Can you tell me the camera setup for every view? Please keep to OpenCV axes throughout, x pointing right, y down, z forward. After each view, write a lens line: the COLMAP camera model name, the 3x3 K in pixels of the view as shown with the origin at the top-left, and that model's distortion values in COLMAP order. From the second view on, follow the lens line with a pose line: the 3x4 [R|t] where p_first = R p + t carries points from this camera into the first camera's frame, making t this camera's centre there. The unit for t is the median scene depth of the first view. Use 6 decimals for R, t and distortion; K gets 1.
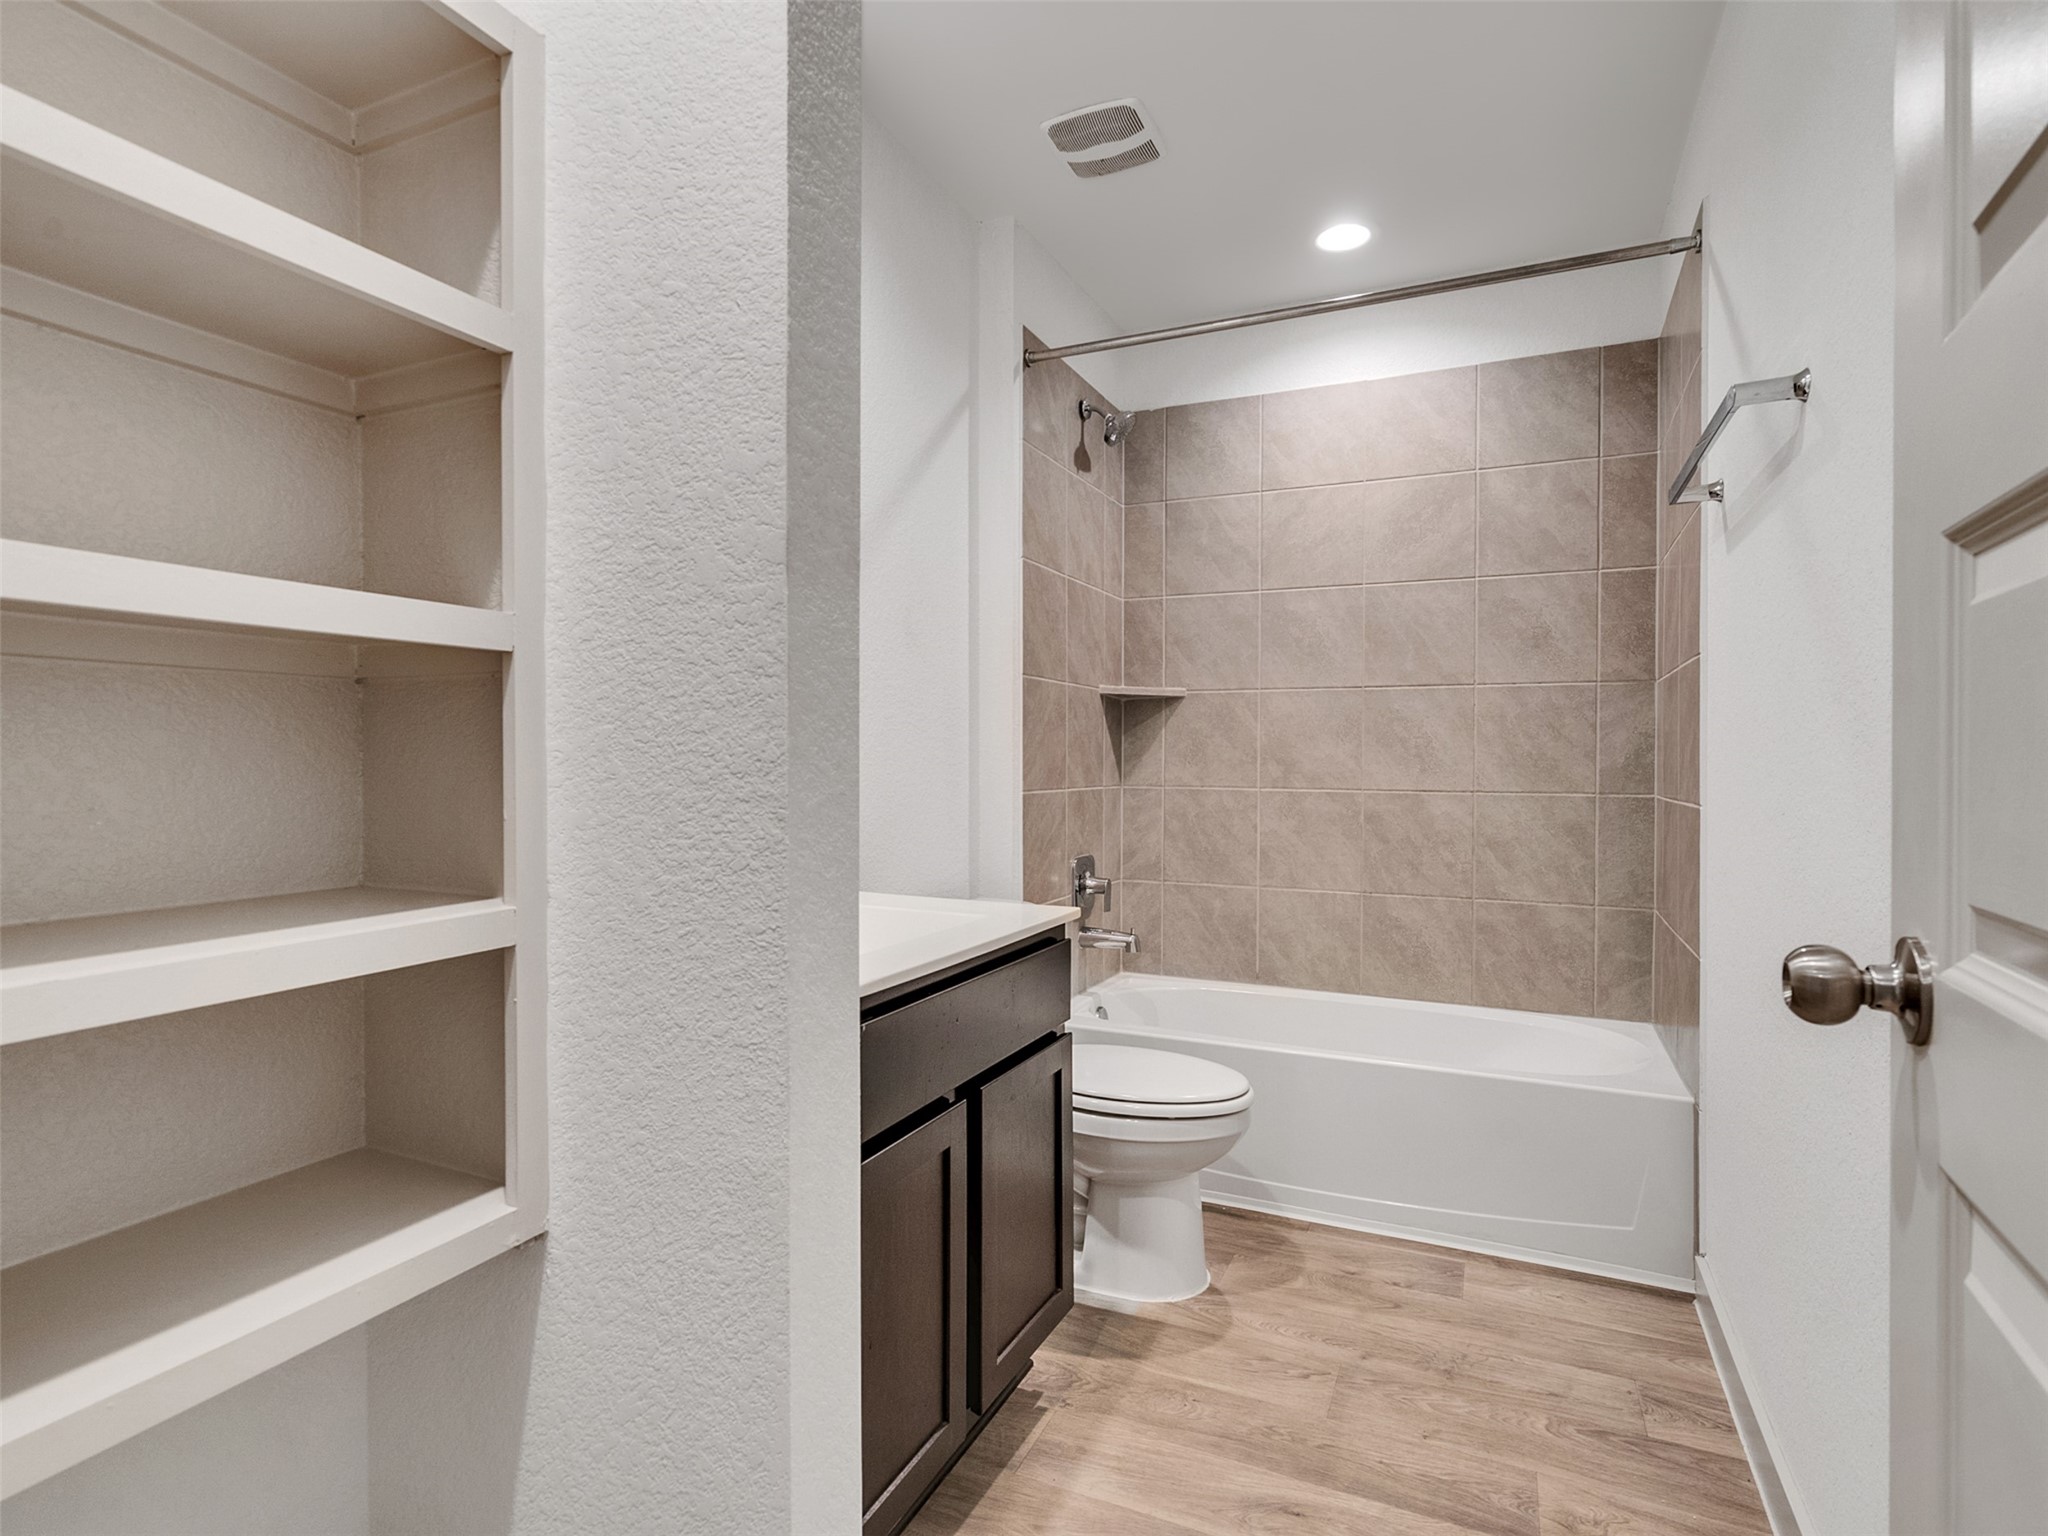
lens RADIAL K [[1026.9, 0, 1024.0], [0, 1026.9, 768.0], [0, 0, 1]] dist [0.006391, 0.000450]
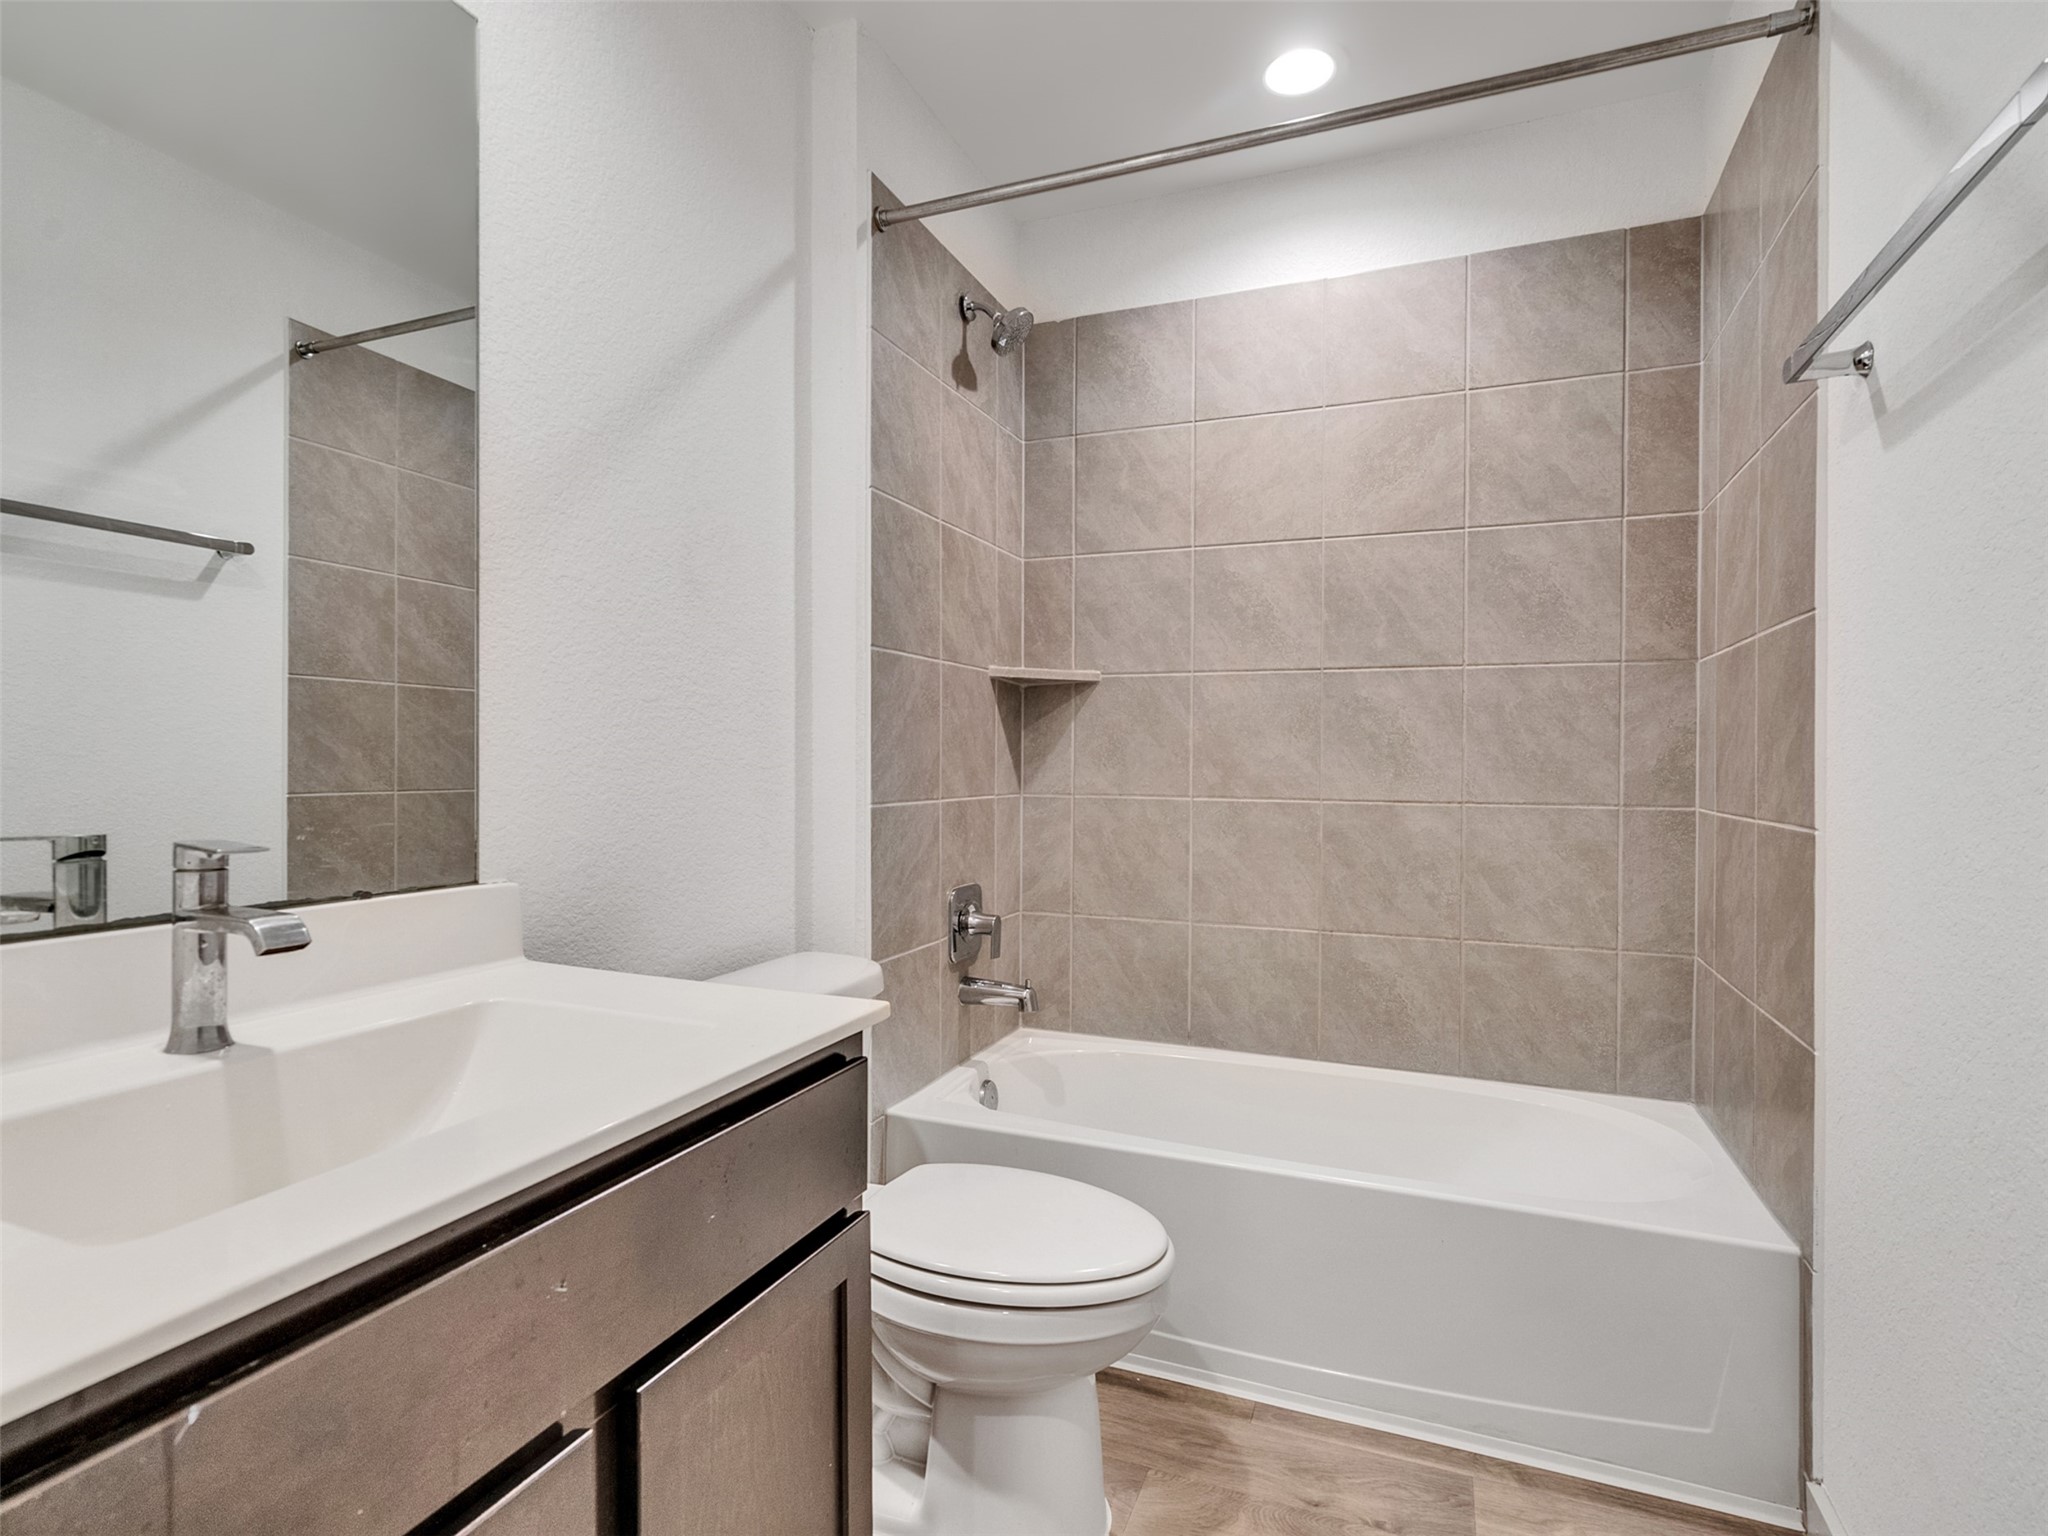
lens RADIAL K [[1046.9, 0, 1009.4], [0, 1046.9, 767.2], [0, 0, 1]] dist [-0.003238, 0.003613]
pose [[0.999072, 0.000890, 0.043069, 0.059955], [-0.000883, 1.000000, -0.000184, -0.003502], [-0.043069, 0.000146, 0.999072, 0.222903]]
